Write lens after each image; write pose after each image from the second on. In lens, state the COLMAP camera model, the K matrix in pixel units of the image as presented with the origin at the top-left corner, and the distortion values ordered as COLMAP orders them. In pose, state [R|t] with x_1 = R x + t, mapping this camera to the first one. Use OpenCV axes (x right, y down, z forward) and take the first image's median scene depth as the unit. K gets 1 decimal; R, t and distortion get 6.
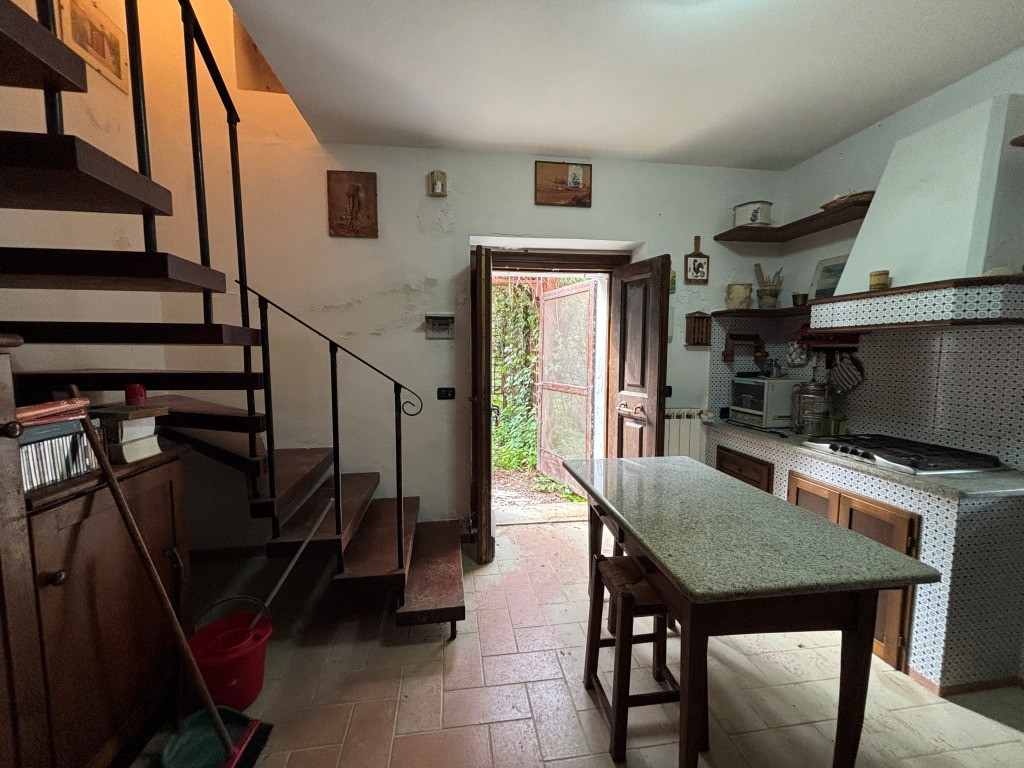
lens RADIAL K [[411.7, 0, 507.7], [0, 411.7, 385.7], [0, 0, 1]] dist [-0.000161, -0.000201]
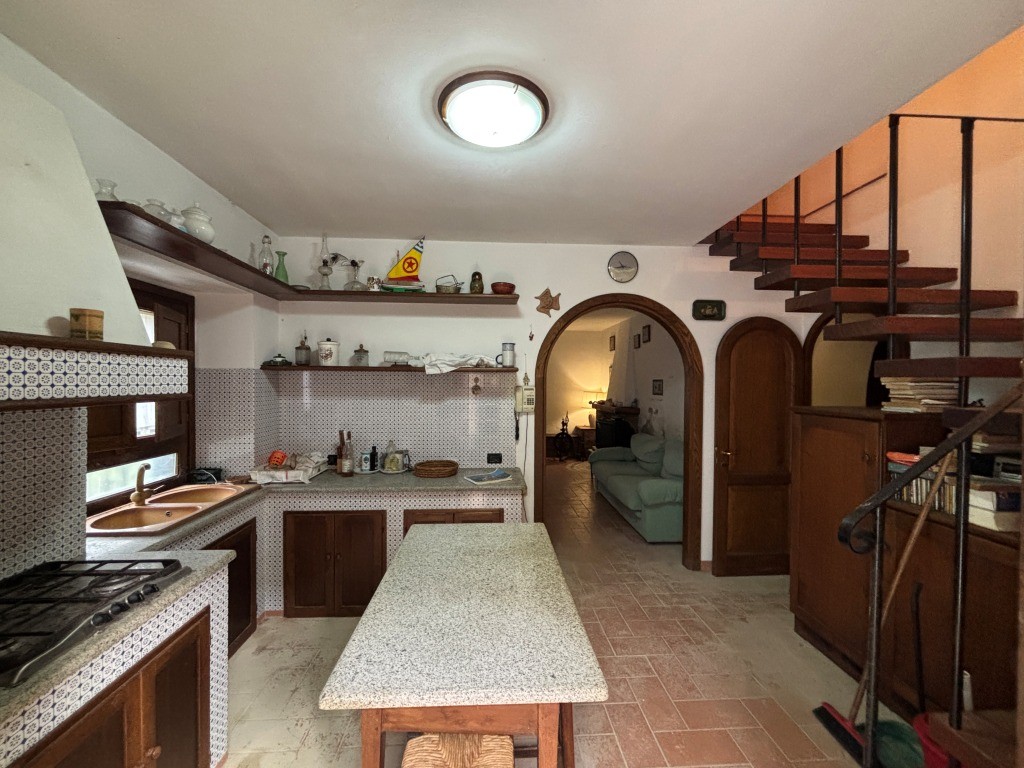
lens RADIAL K [[411.7, 0, 507.7], [0, 411.7, 385.7], [0, 0, 1]] dist [-0.000161, -0.000201]
pose [[-0.996076, -0.009333, 0.088009, 0.247075], [-0.000549, 0.995057, 0.099306, -0.249217], [-0.088501, 0.098868, -0.991157, 1.705807]]
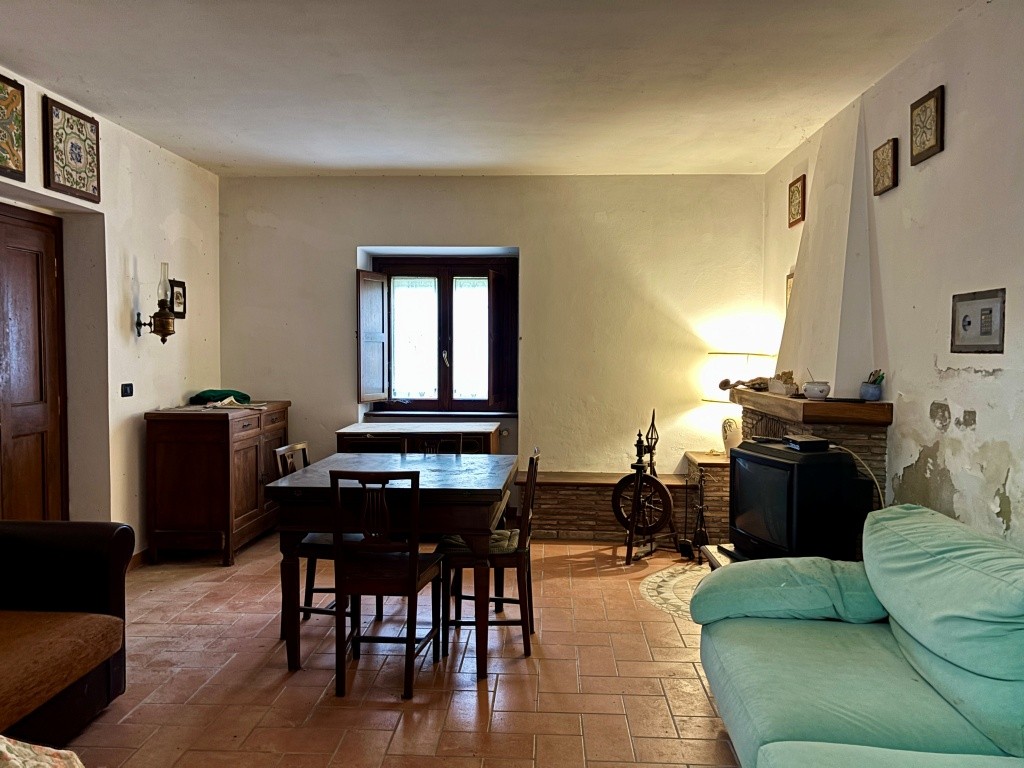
lens RADIAL K [[769.2, 0, 512.0], [0, 769.2, 384.0], [0, 0, 1]] dist [-0.005137, -0.001447]
pose [[-0.980673, -0.017781, 0.194843, 0.167897], [0.008775, 0.990862, 0.134590, -0.182122], [-0.195455, 0.133699, -0.971556, 1.250161]]
